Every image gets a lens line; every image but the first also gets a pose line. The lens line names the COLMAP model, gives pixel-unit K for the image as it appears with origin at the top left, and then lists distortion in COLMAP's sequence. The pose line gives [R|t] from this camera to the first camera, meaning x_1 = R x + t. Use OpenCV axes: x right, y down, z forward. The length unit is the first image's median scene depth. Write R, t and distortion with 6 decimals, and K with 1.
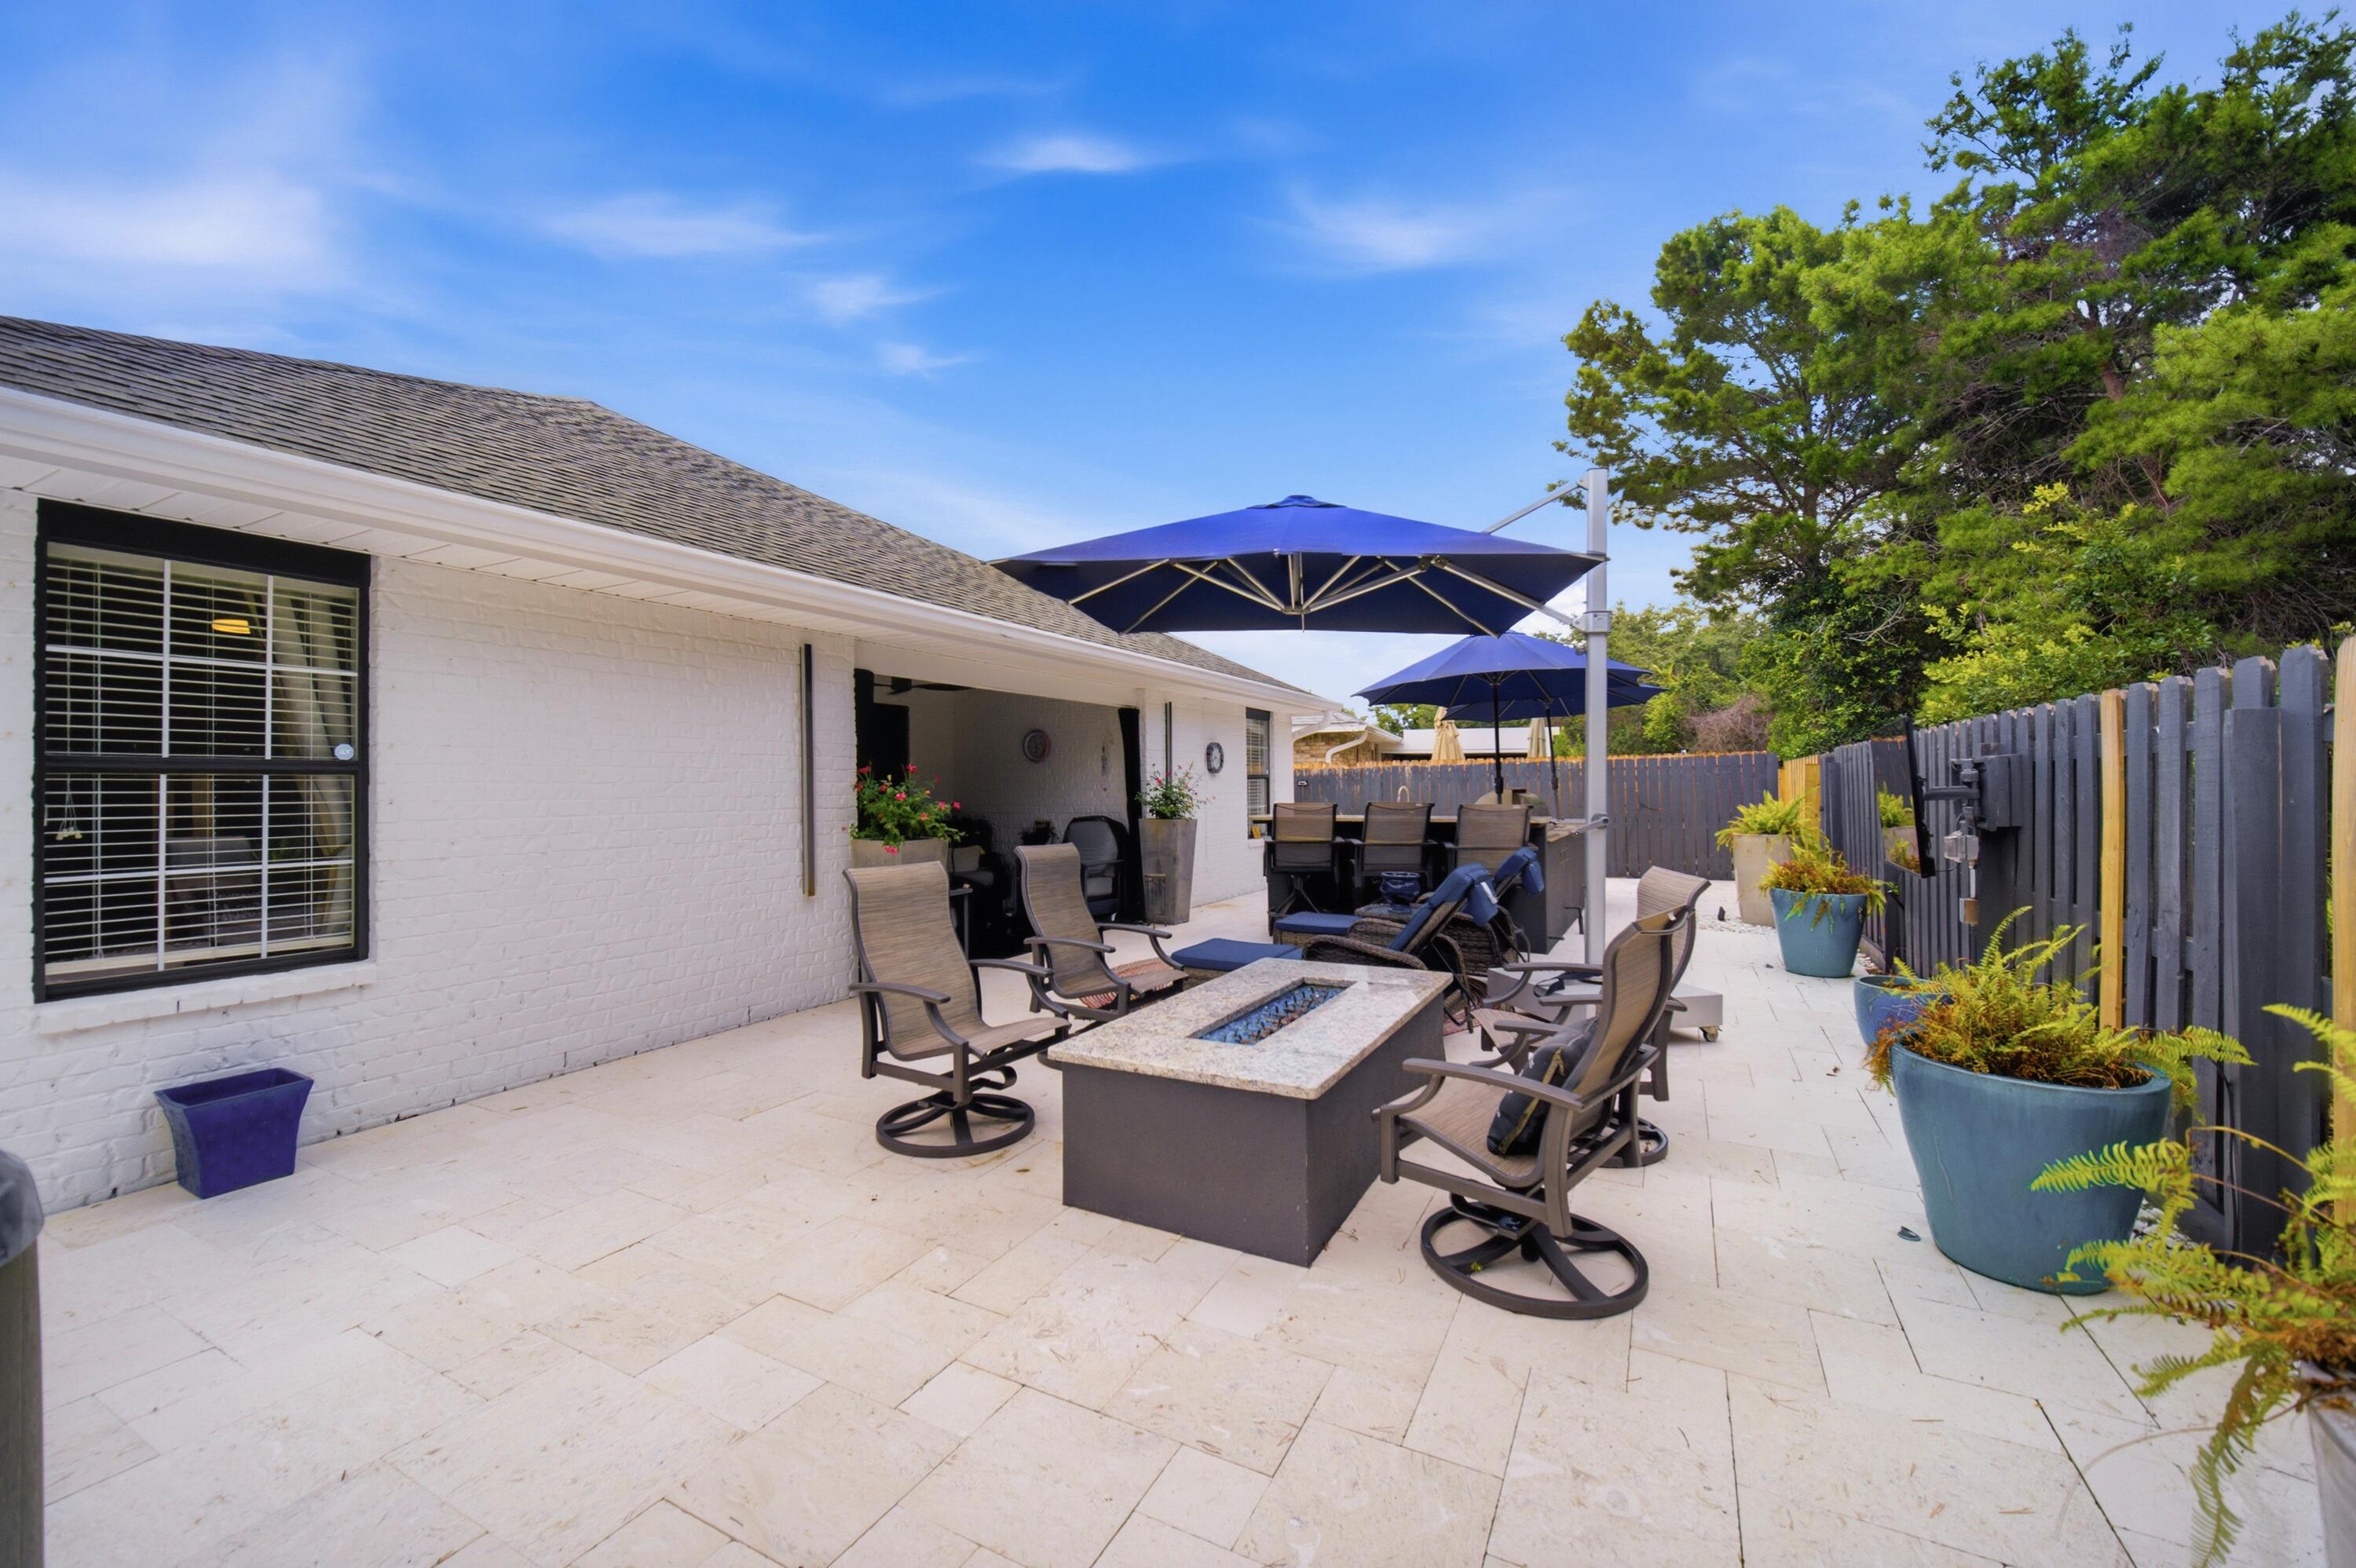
lens RADIAL K [[950.2, 0, 1168.4], [0, 950.2, 788.7], [0, 0, 1]] dist [-0.005551, 0.000642]
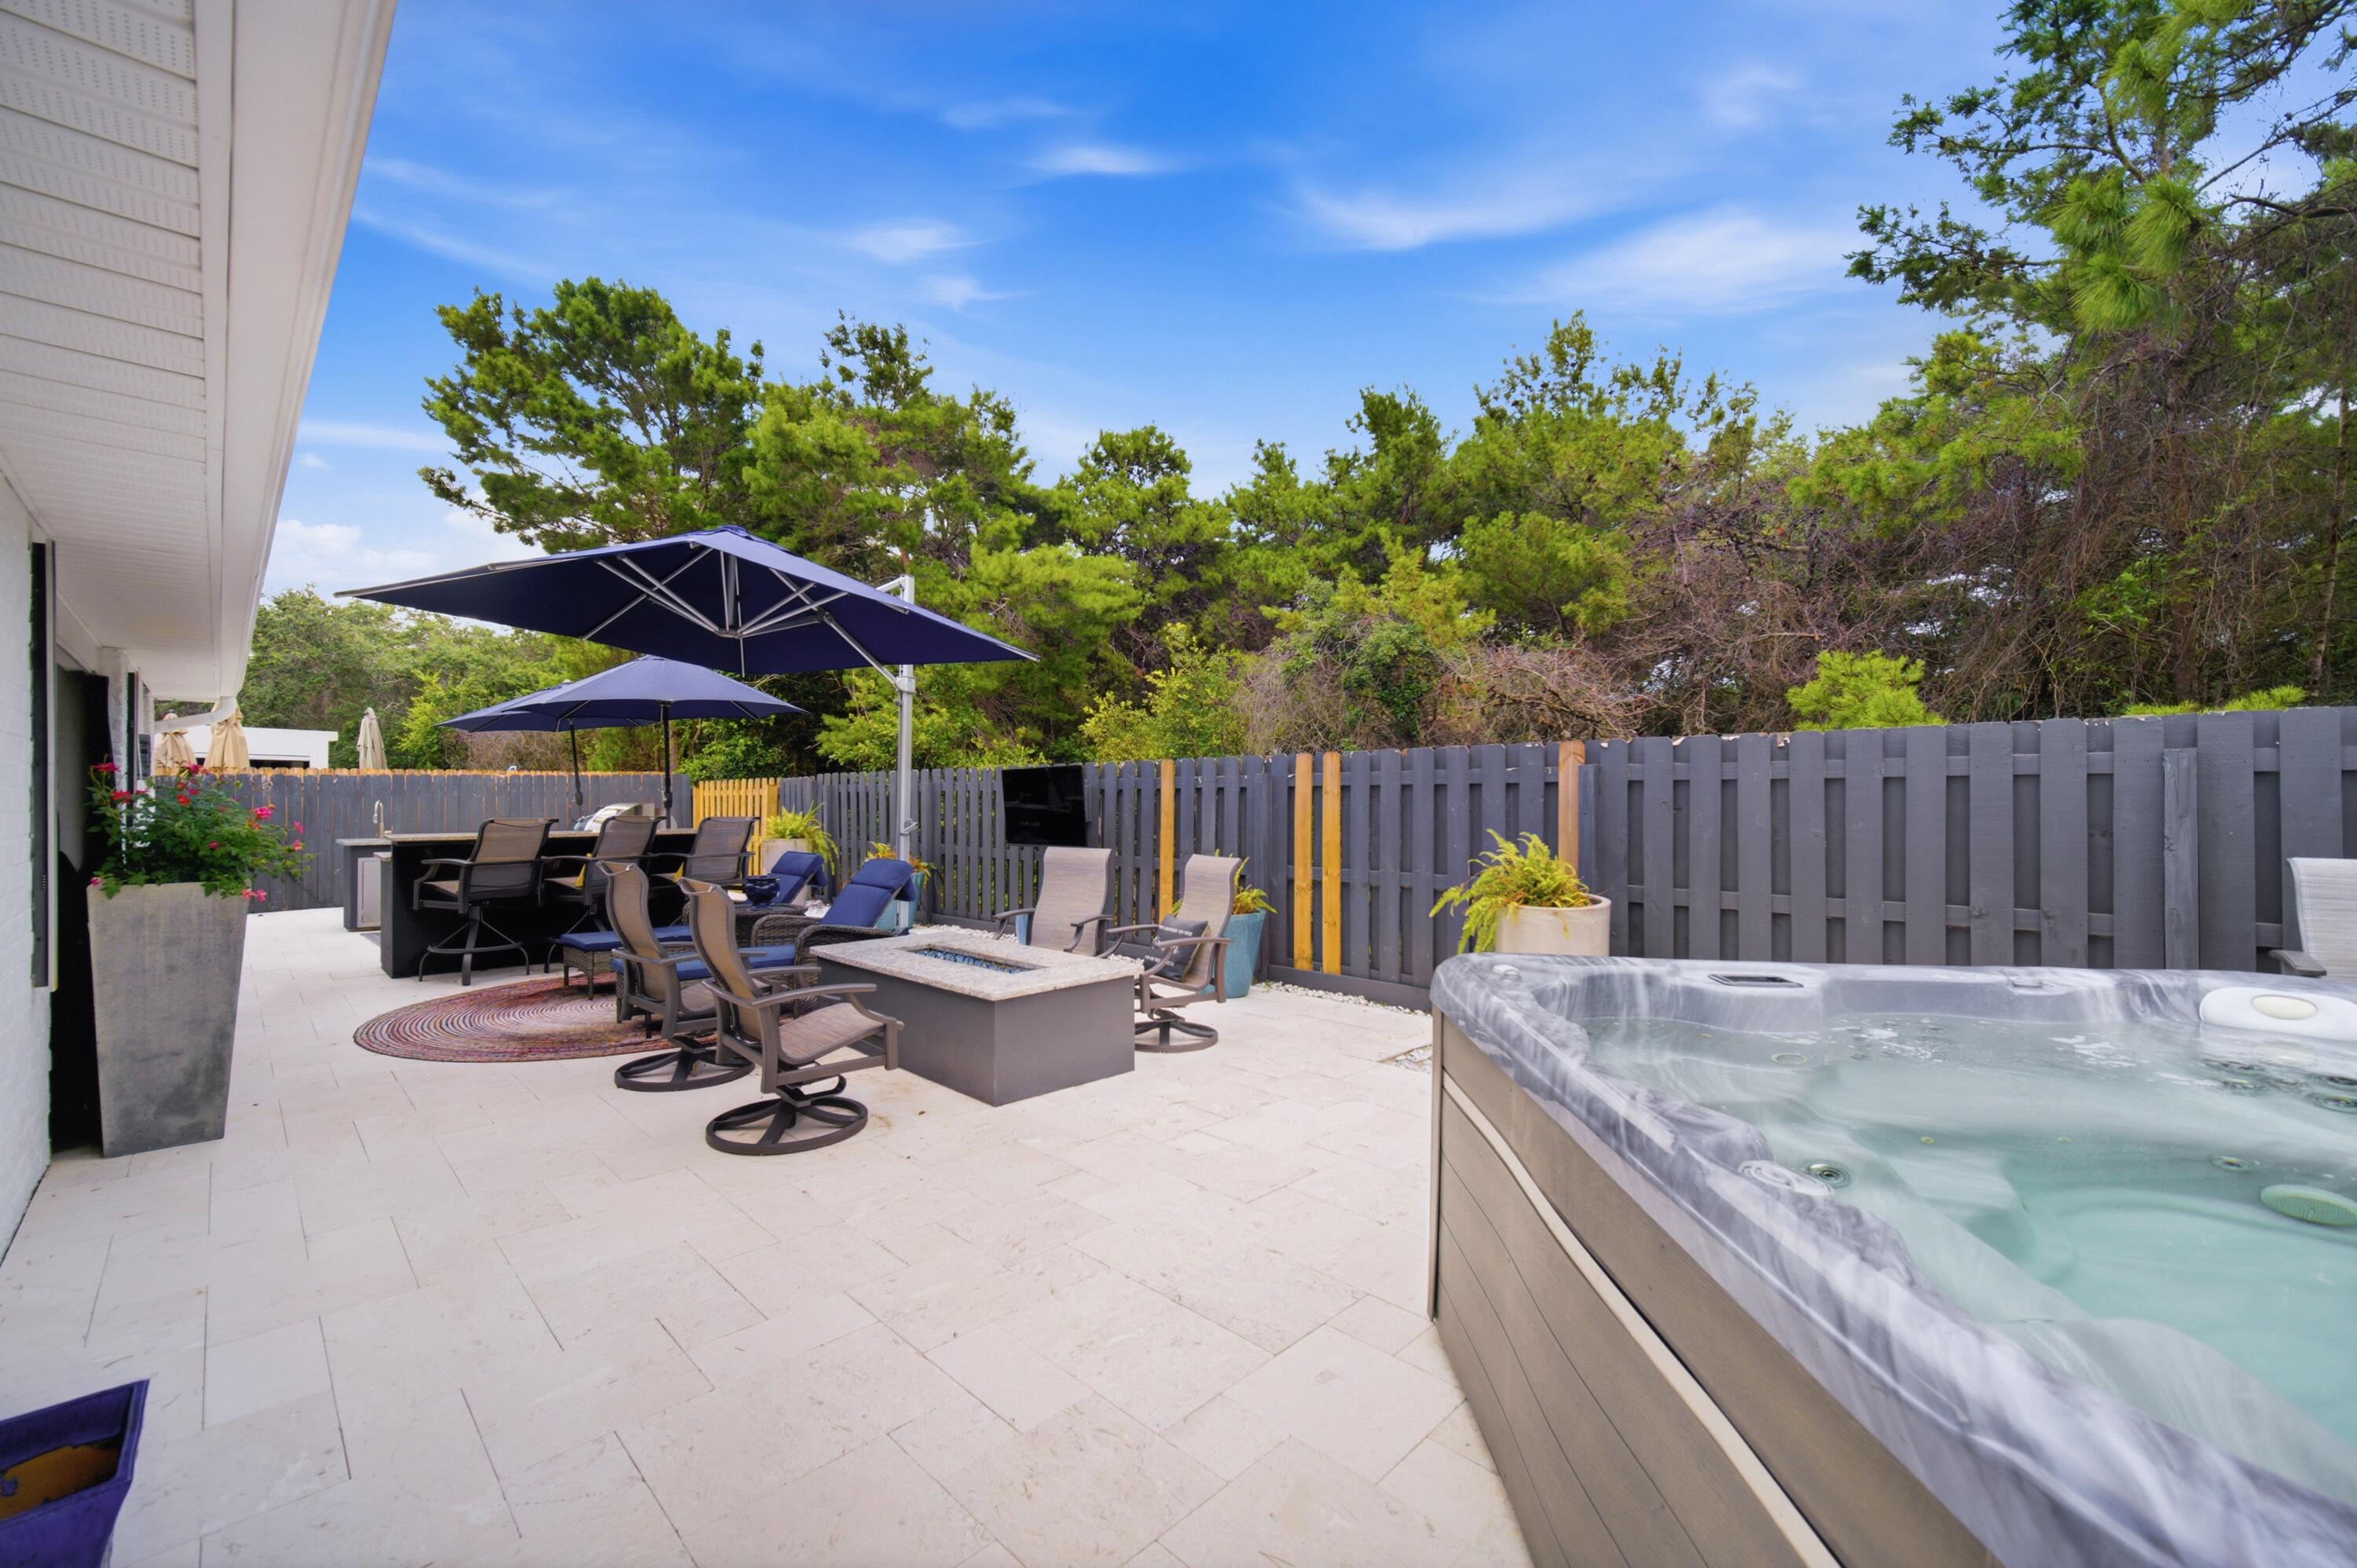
lens RADIAL K [[950.6, 0, 1178.1], [0, 950.6, 790.9], [0, 0, 1]] dist [-0.005551, 0.000642]
pose [[0.278246, 0.014881, 0.960394, -0.451616], [0.001717, 0.999871, -0.015990, 0.003736], [-0.960508, 0.006098, 0.278185, 0.125637]]
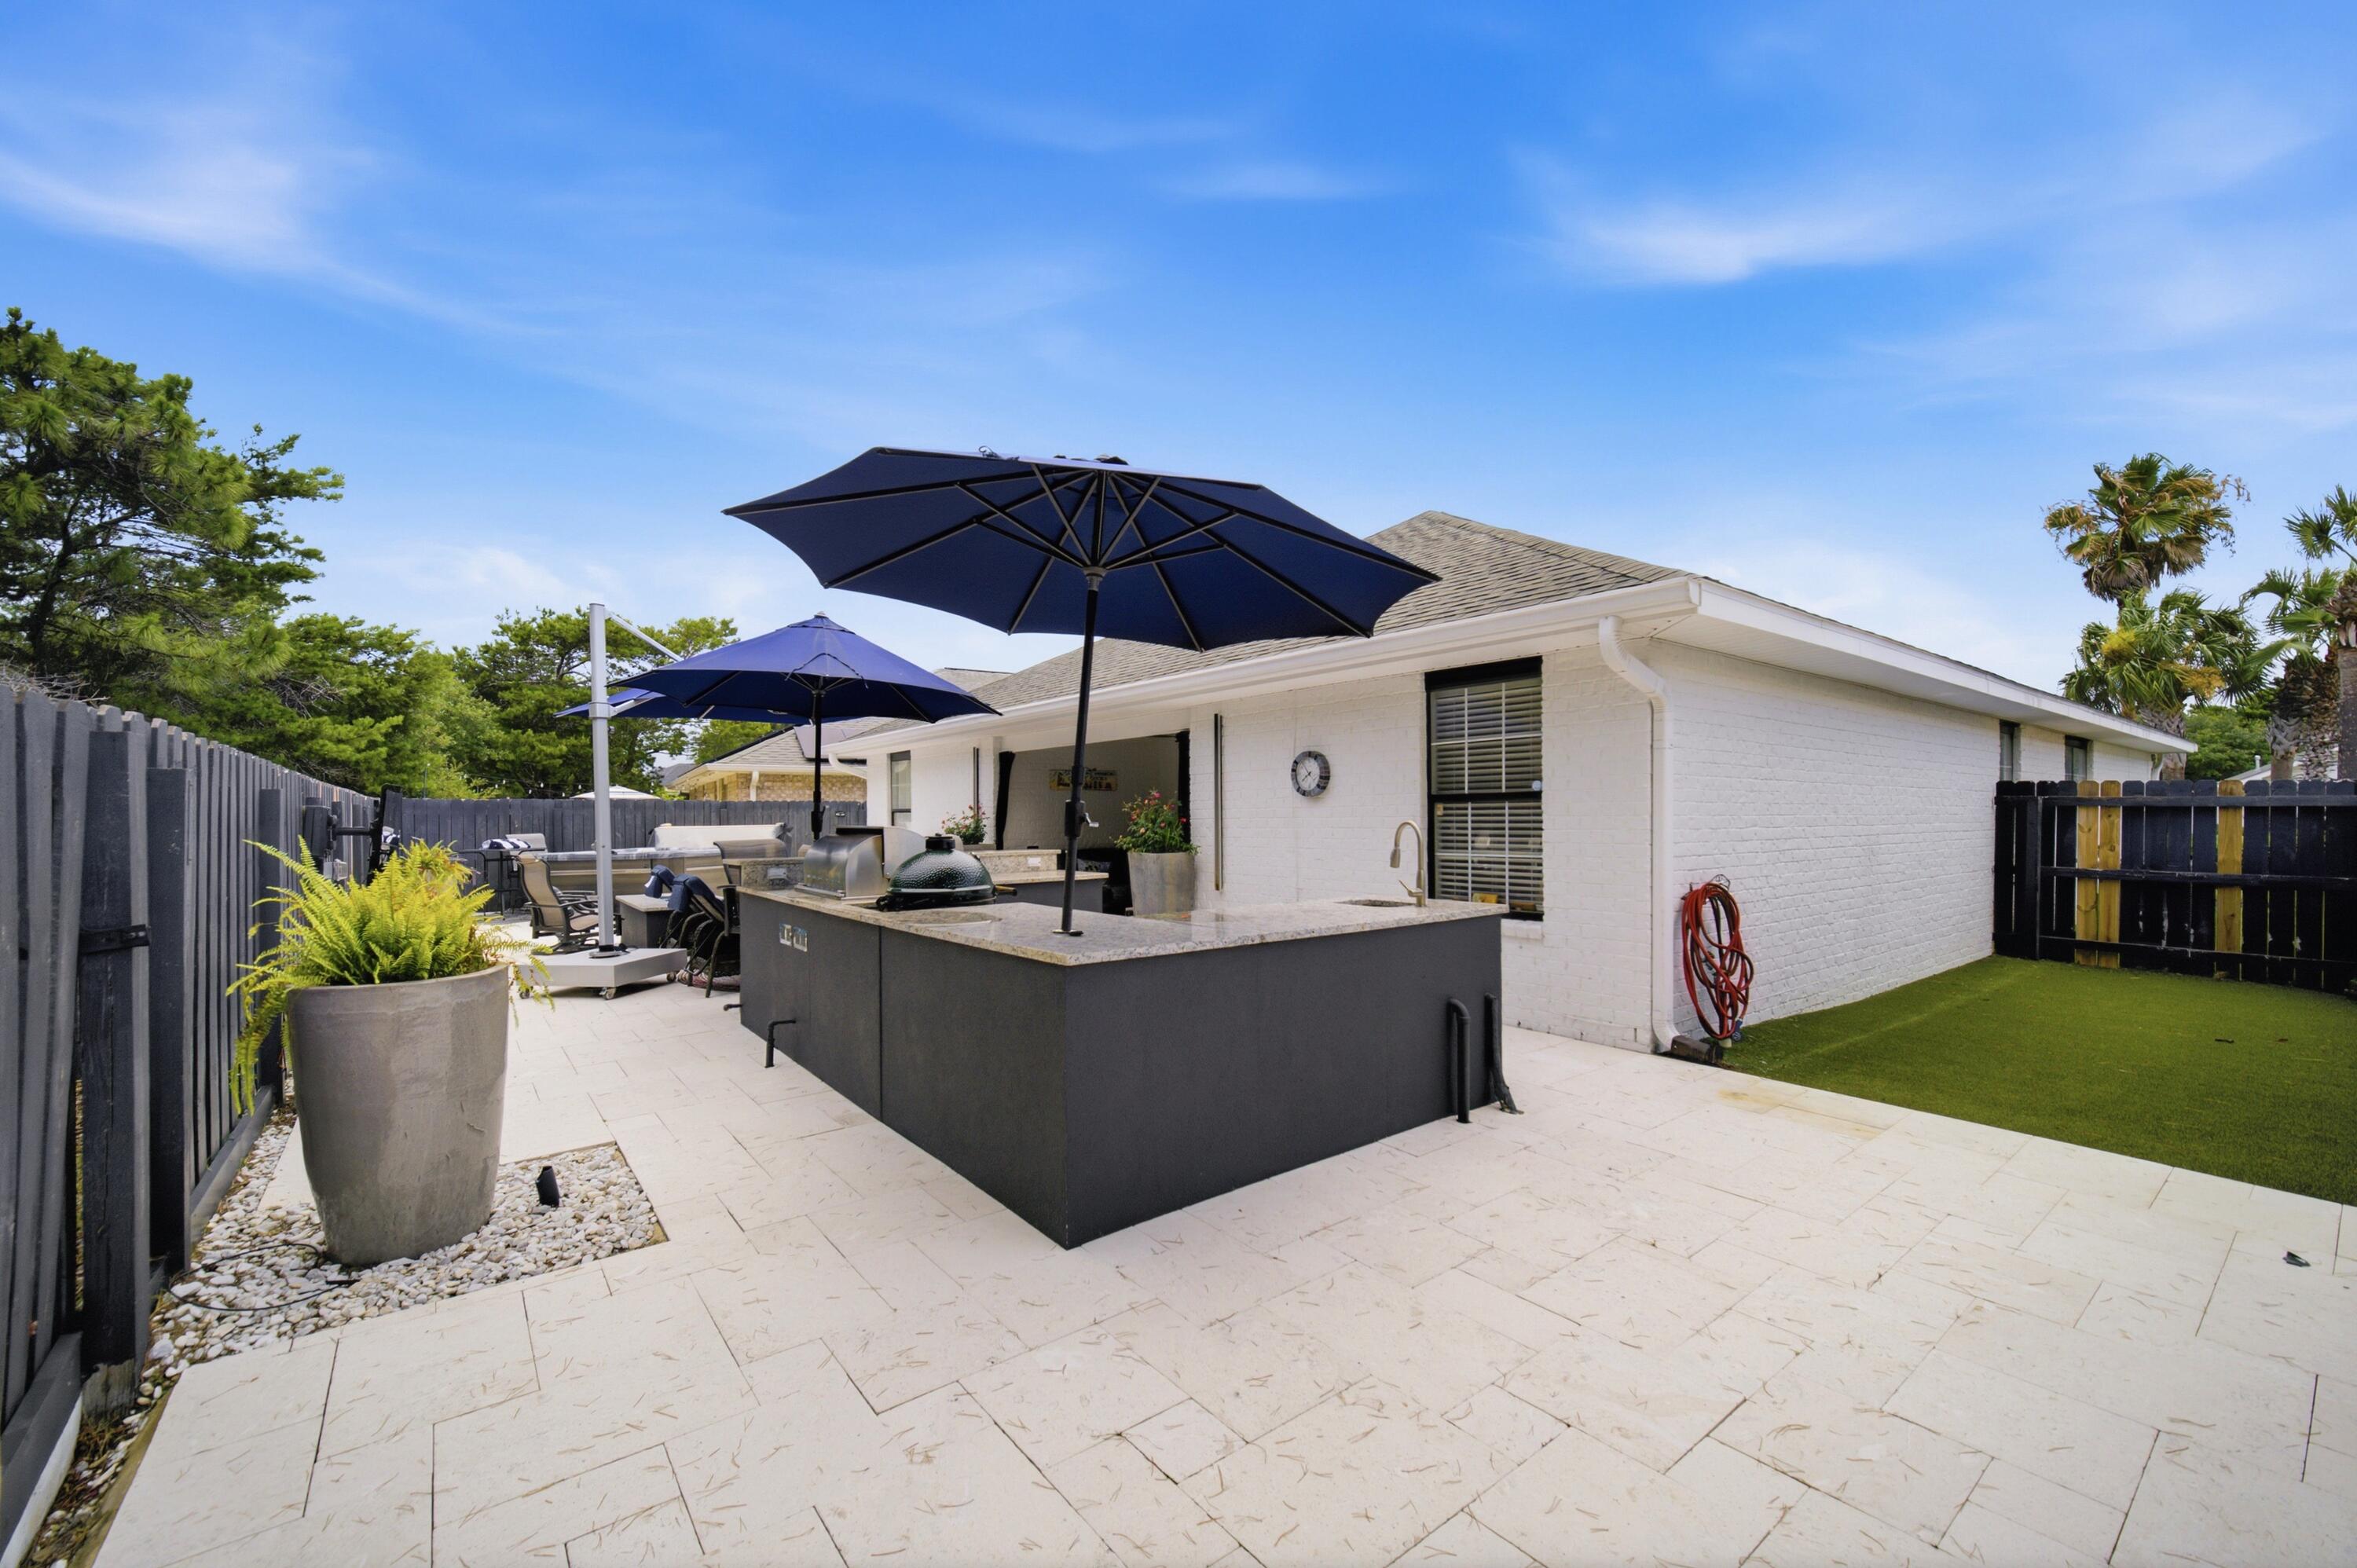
lens RADIAL K [[950.6, 0, 1193.1], [0, 950.6, 817.3], [0, 0, 1]] dist [-0.005551, 0.000642]
pose [[-0.387559, 0.014256, -0.921735, 0.842958], [0.005437, 0.999898, 0.013179, -0.016268], [0.921829, 0.000097, -0.387597, 1.394541]]
